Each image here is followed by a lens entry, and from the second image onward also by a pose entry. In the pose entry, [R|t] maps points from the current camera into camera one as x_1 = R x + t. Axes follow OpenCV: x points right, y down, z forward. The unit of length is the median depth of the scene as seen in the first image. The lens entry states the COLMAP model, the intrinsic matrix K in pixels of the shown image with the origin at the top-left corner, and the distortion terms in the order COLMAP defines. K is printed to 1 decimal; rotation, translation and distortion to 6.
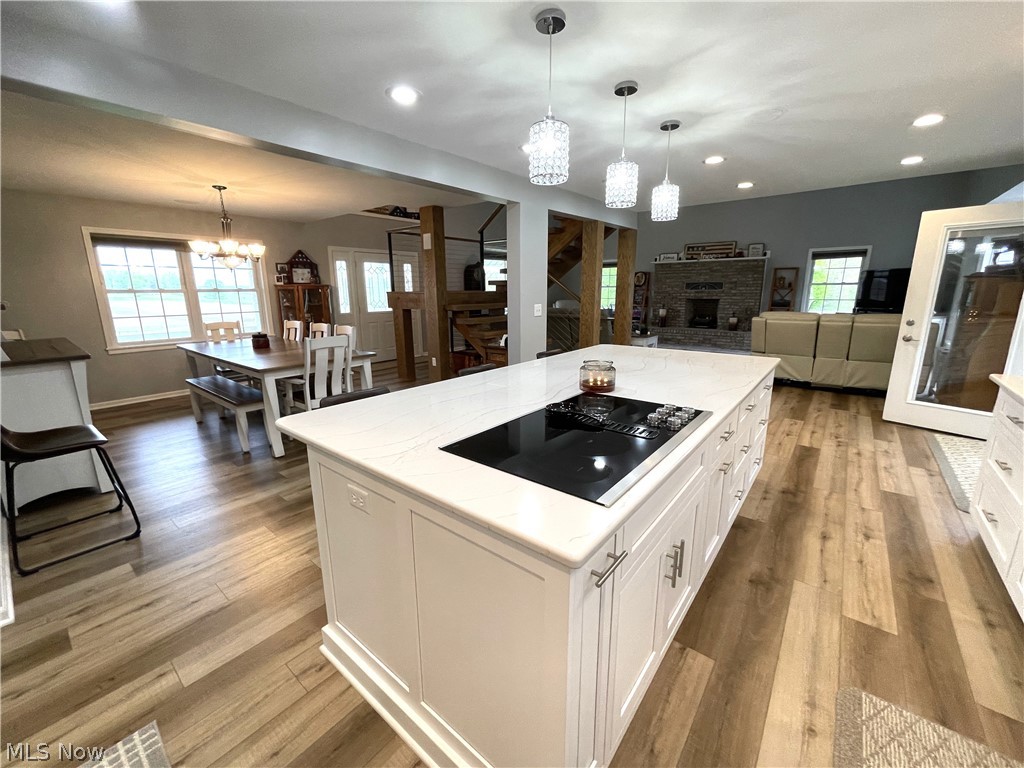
lens RADIAL K [[417.1, 0, 508.3], [0, 417.1, 381.9], [0, 0, 1]] dist [-0.002596, 0.000424]
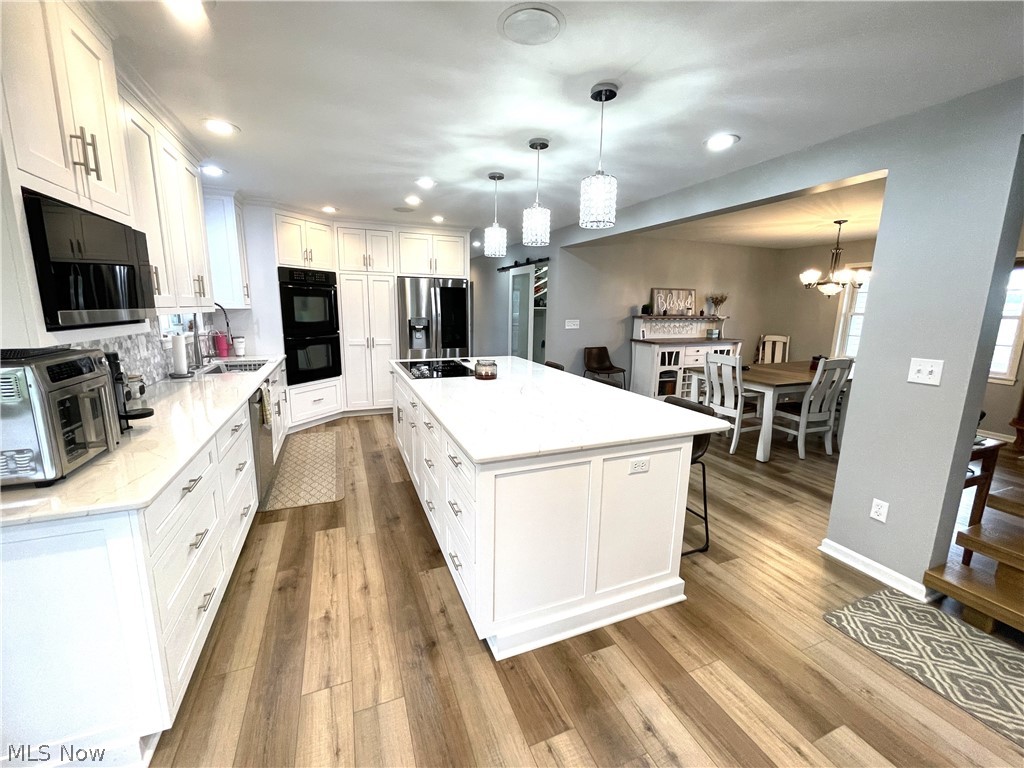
lens RADIAL K [[417.1, 0, 508.3], [0, 417.1, 381.9], [0, 0, 1]] dist [-0.002596, 0.000424]
pose [[-0.482169, 0.166081, -0.860192, 1.095437], [-0.201377, 0.934565, 0.293319, -0.322529], [0.852620, 0.314653, -0.417173, 1.247128]]
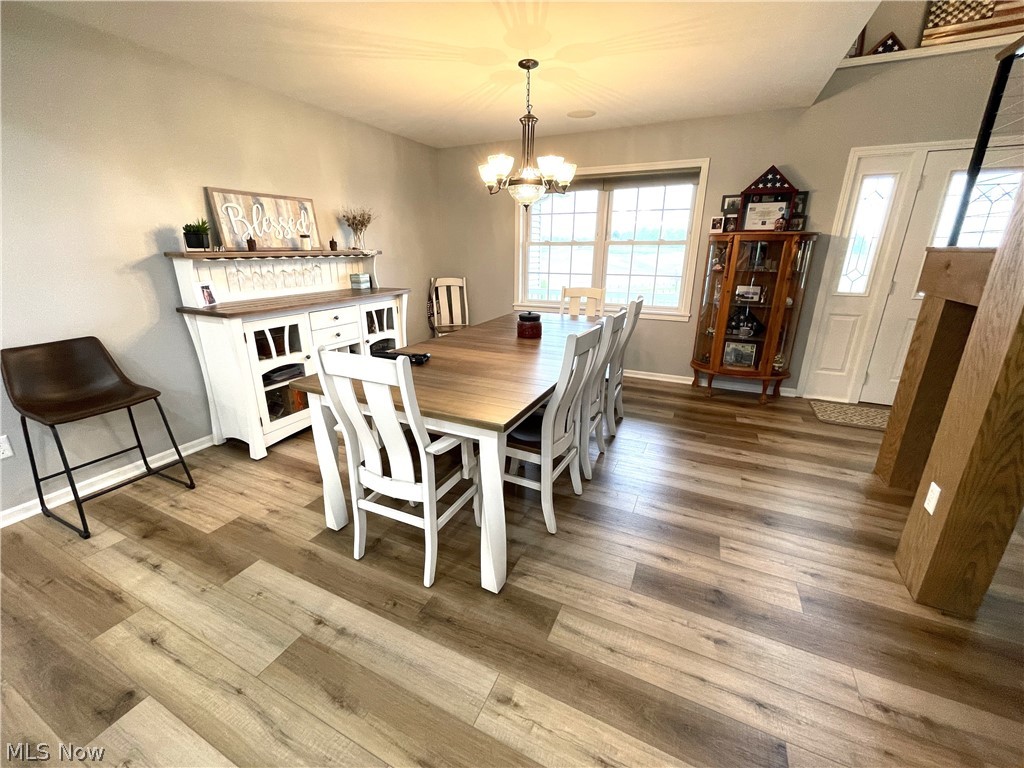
lens RADIAL K [[410.4, 0, 508.9], [0, 410.4, 376.9], [0, 0, 1]] dist [-0.000960, 0.000364]
pose [[0.235713, 0.301661, -0.923818, -0.025260], [-0.217330, 0.942891, 0.252437, -0.272659], [0.947210, 0.141270, 0.287811, 1.281086]]
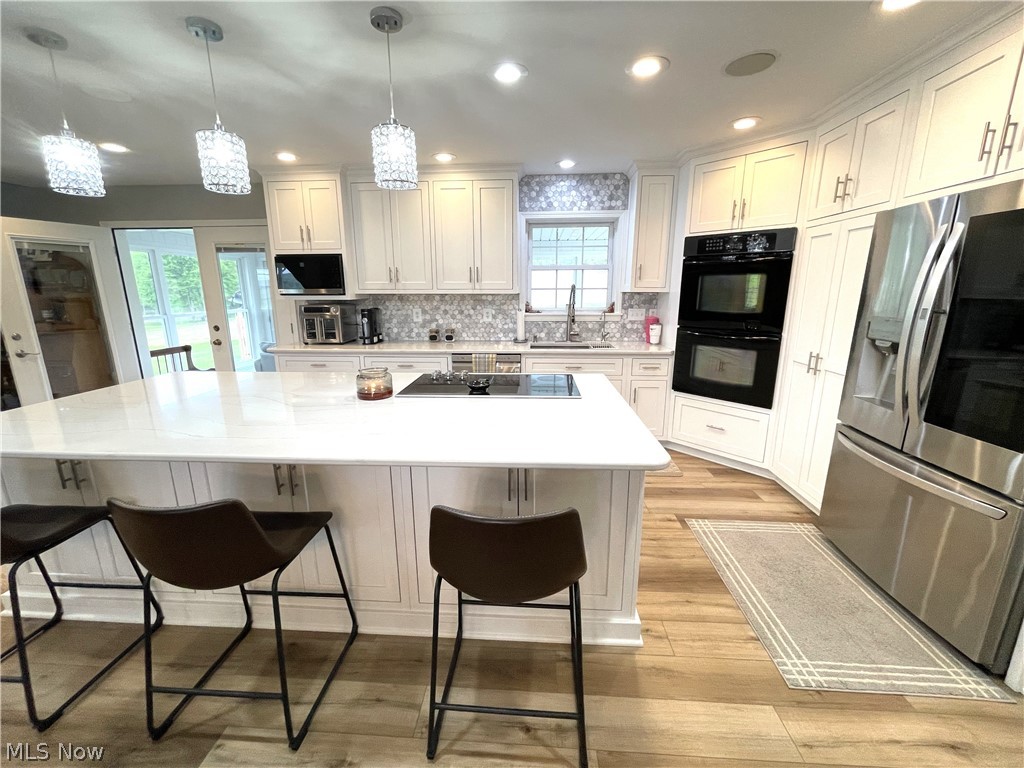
lens RADIAL K [[417.1, 0, 508.3], [0, 417.1, 381.9], [0, 0, 1]] dist [-0.002596, 0.000424]
pose [[-0.575632, -0.159883, 0.801926, -0.564336], [0.192940, 0.926452, 0.323205, -0.202744], [-0.794621, 0.340770, -0.502447, 0.897127]]
